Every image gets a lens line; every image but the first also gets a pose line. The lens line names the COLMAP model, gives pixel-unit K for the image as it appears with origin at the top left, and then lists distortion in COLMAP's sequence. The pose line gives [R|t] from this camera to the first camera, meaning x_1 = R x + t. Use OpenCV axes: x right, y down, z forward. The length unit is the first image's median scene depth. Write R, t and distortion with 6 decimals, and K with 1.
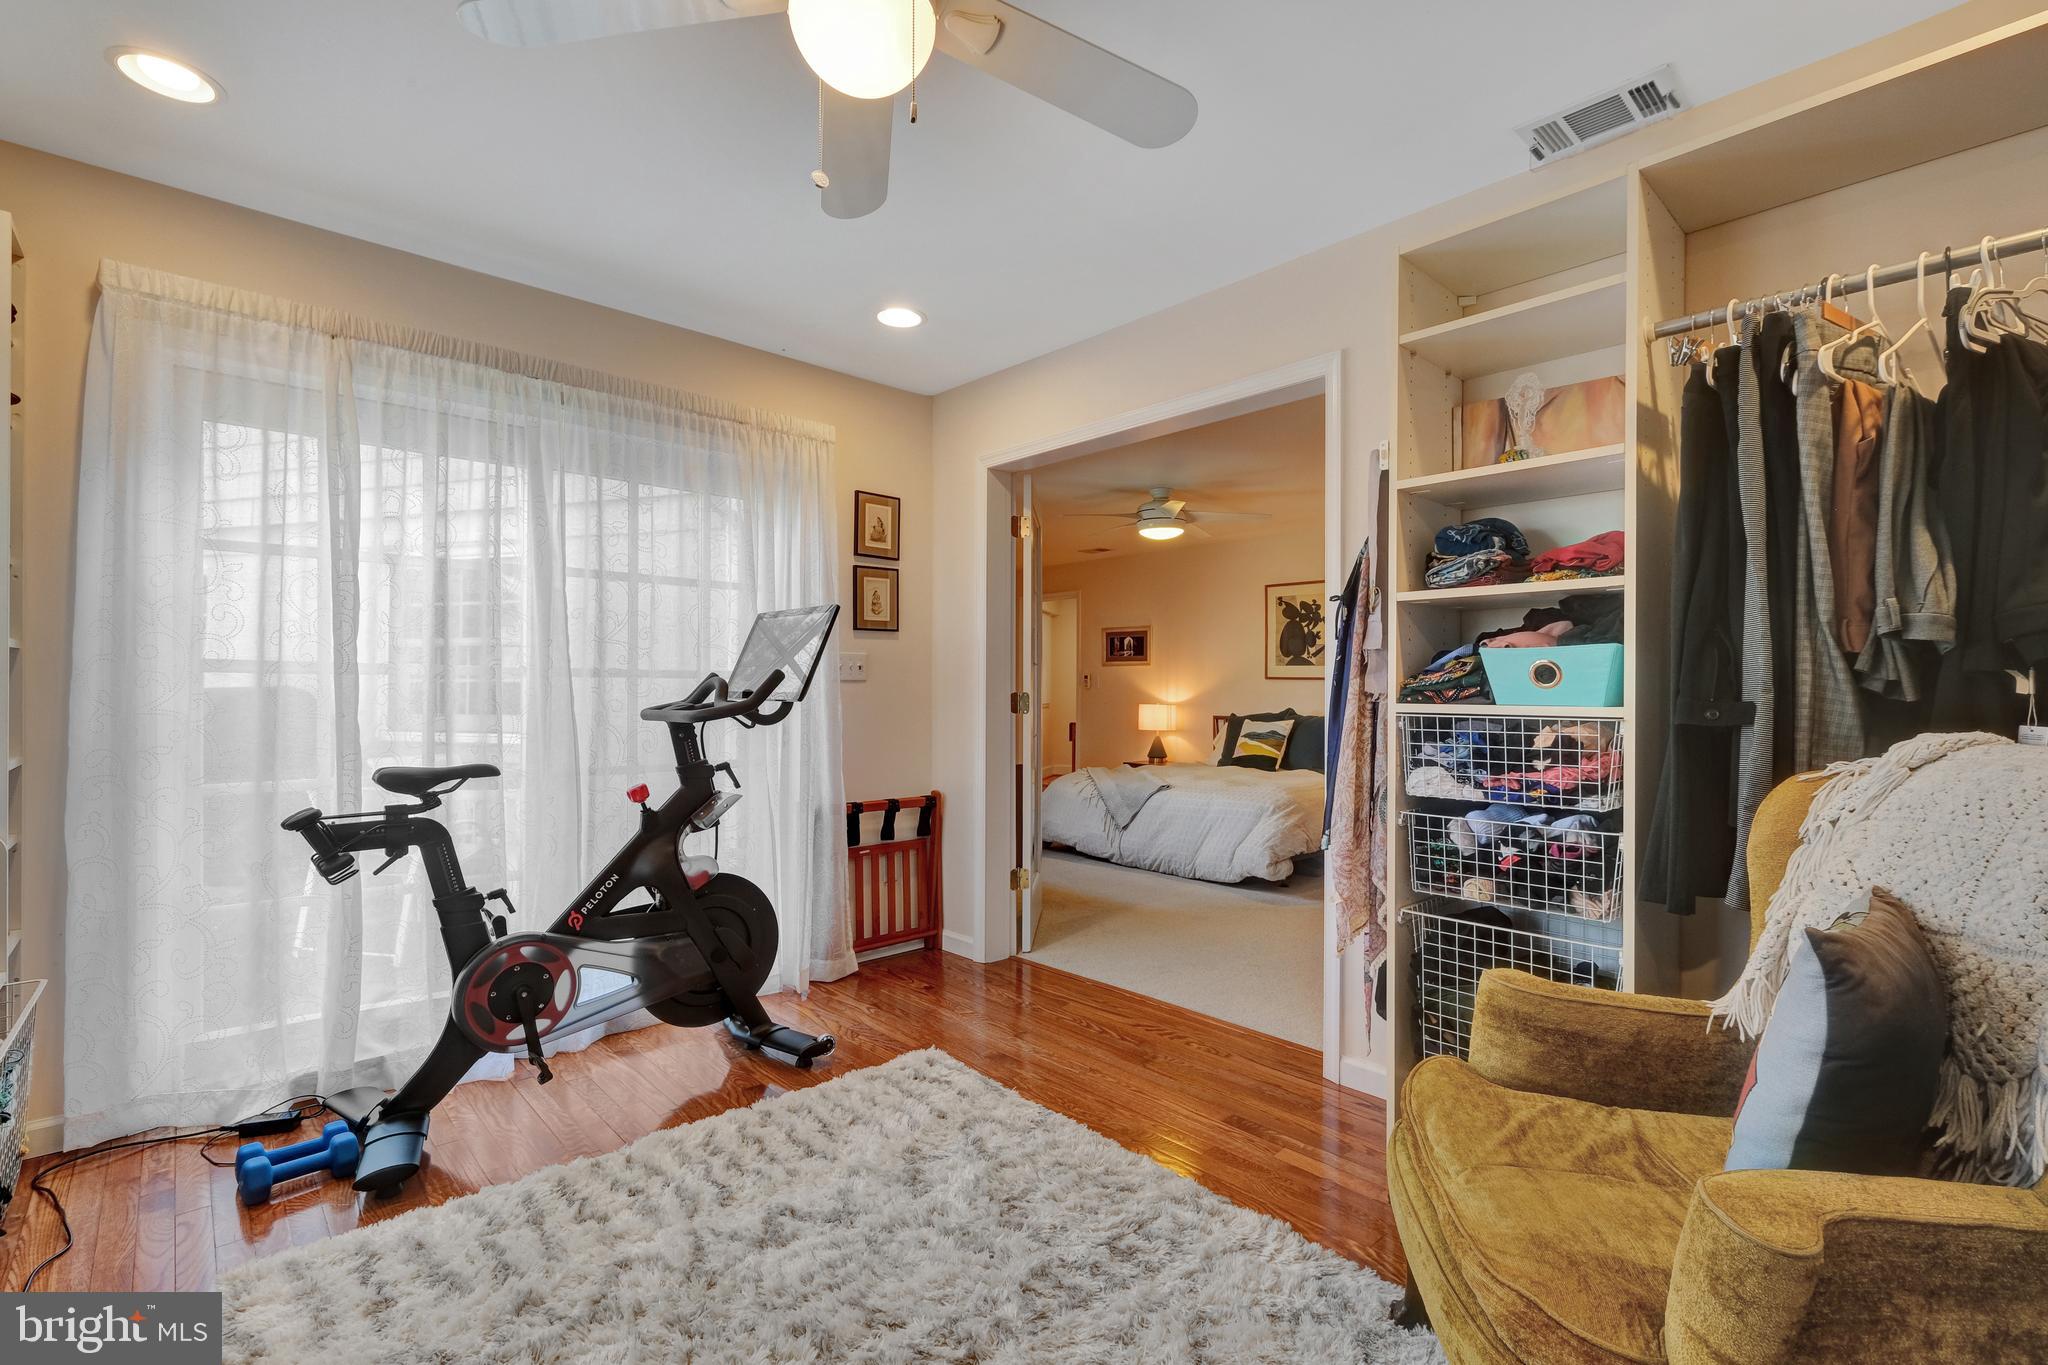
lens RADIAL K [[907.8, 0, 1027.6], [0, 907.8, 687.4], [0, 0, 1]] dist [0.003365, 0.000119]
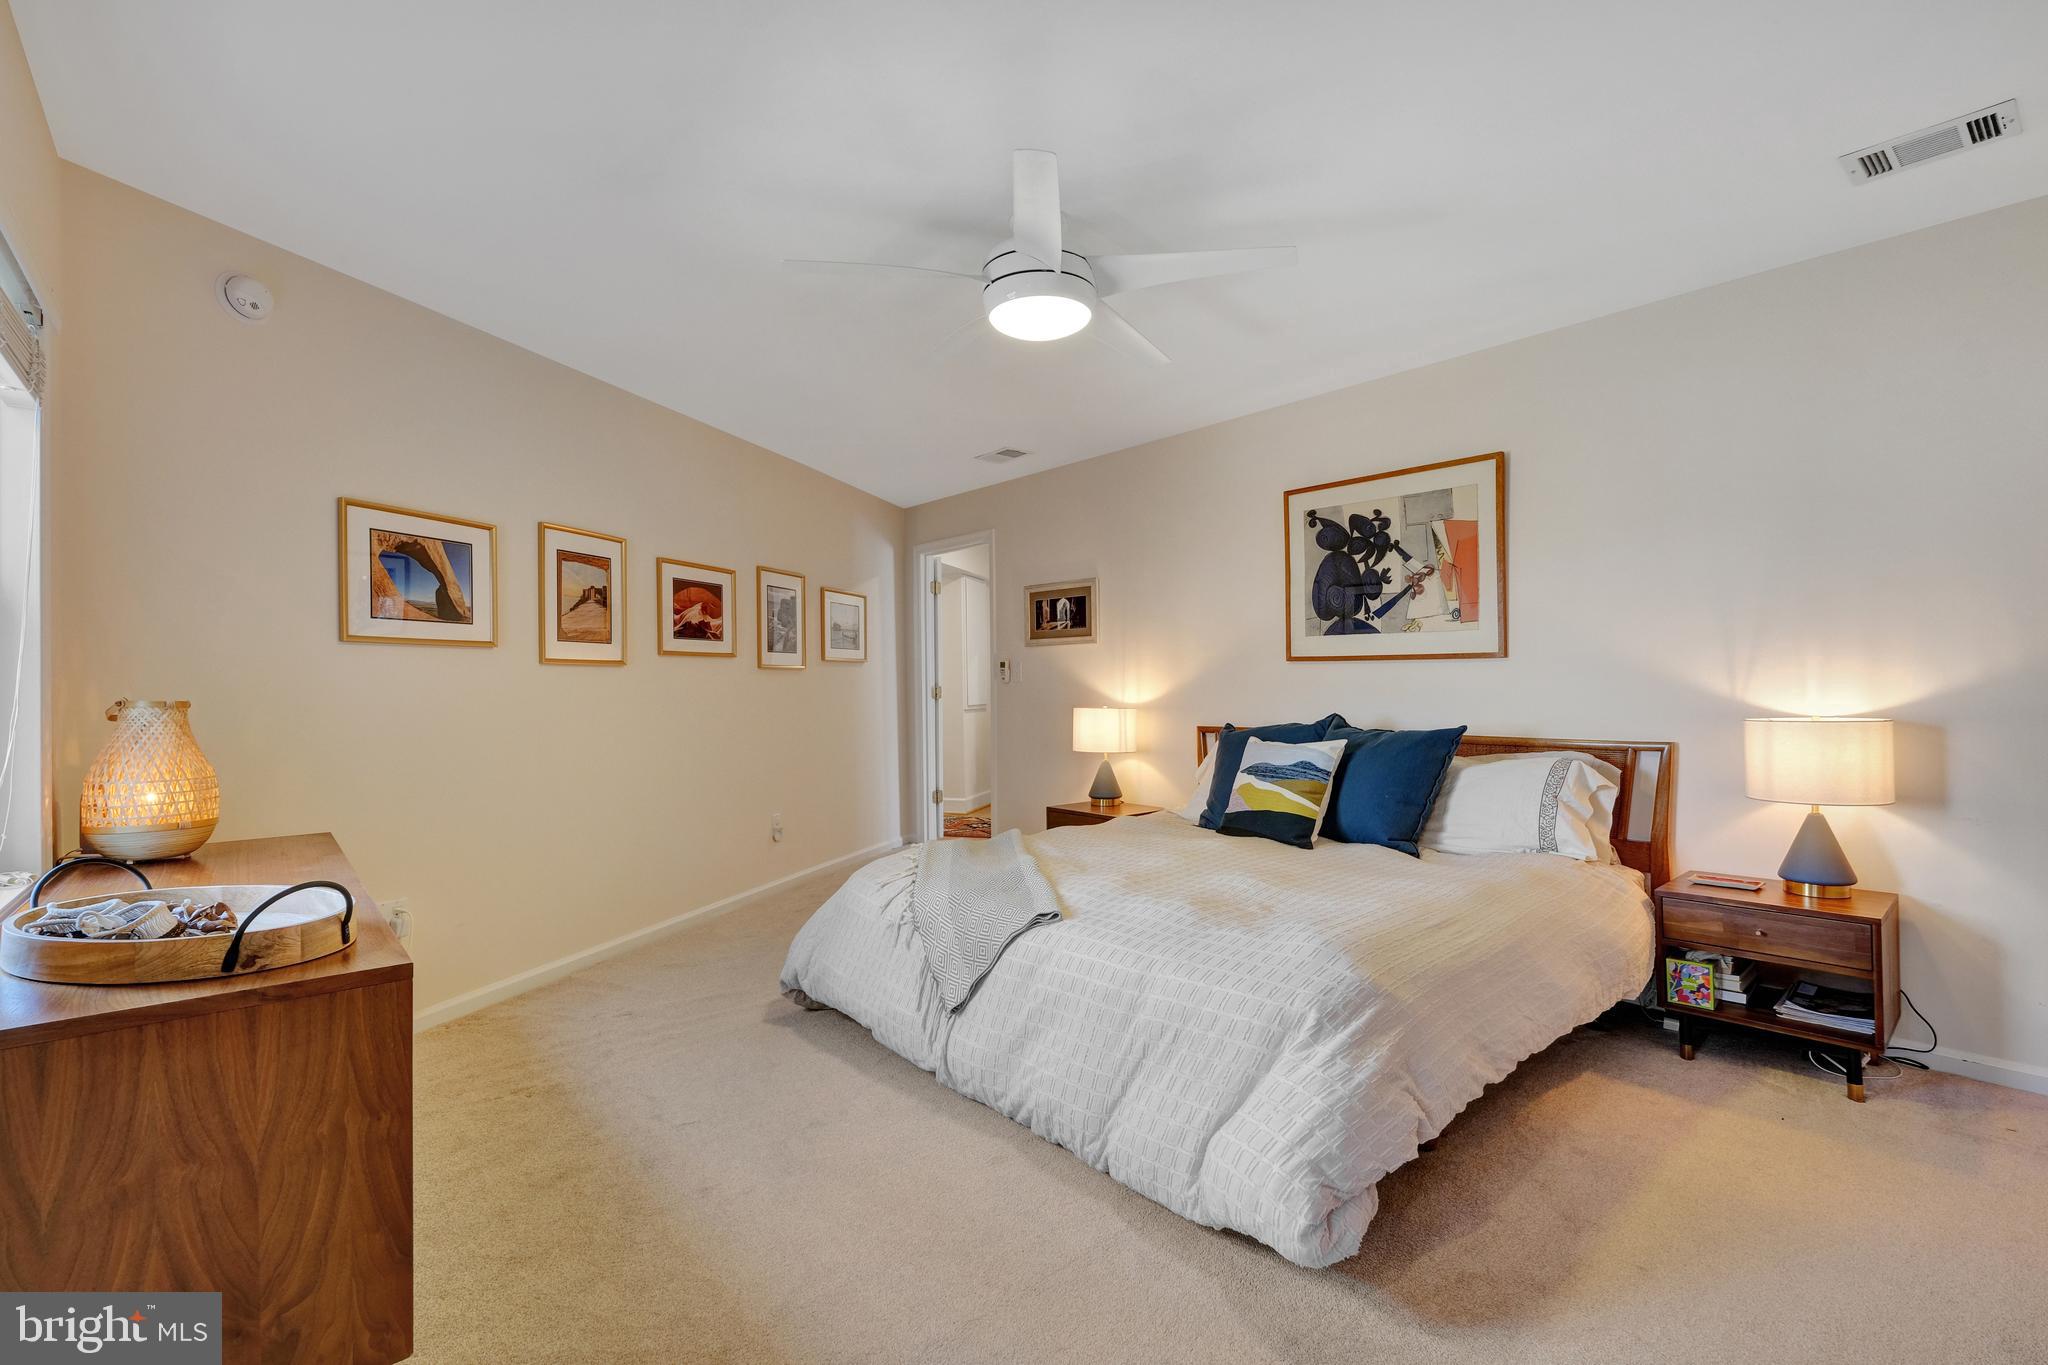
lens RADIAL K [[907.8, 0, 1019.8], [0, 907.8, 679.8], [0, 0, 1]] dist [0.003365, 0.000119]
pose [[0.999409, -0.015474, -0.030702, 0.120165], [0.015359, 0.999874, -0.003969, 0.002303], [0.030760, 0.003495, 0.999521, 0.458465]]
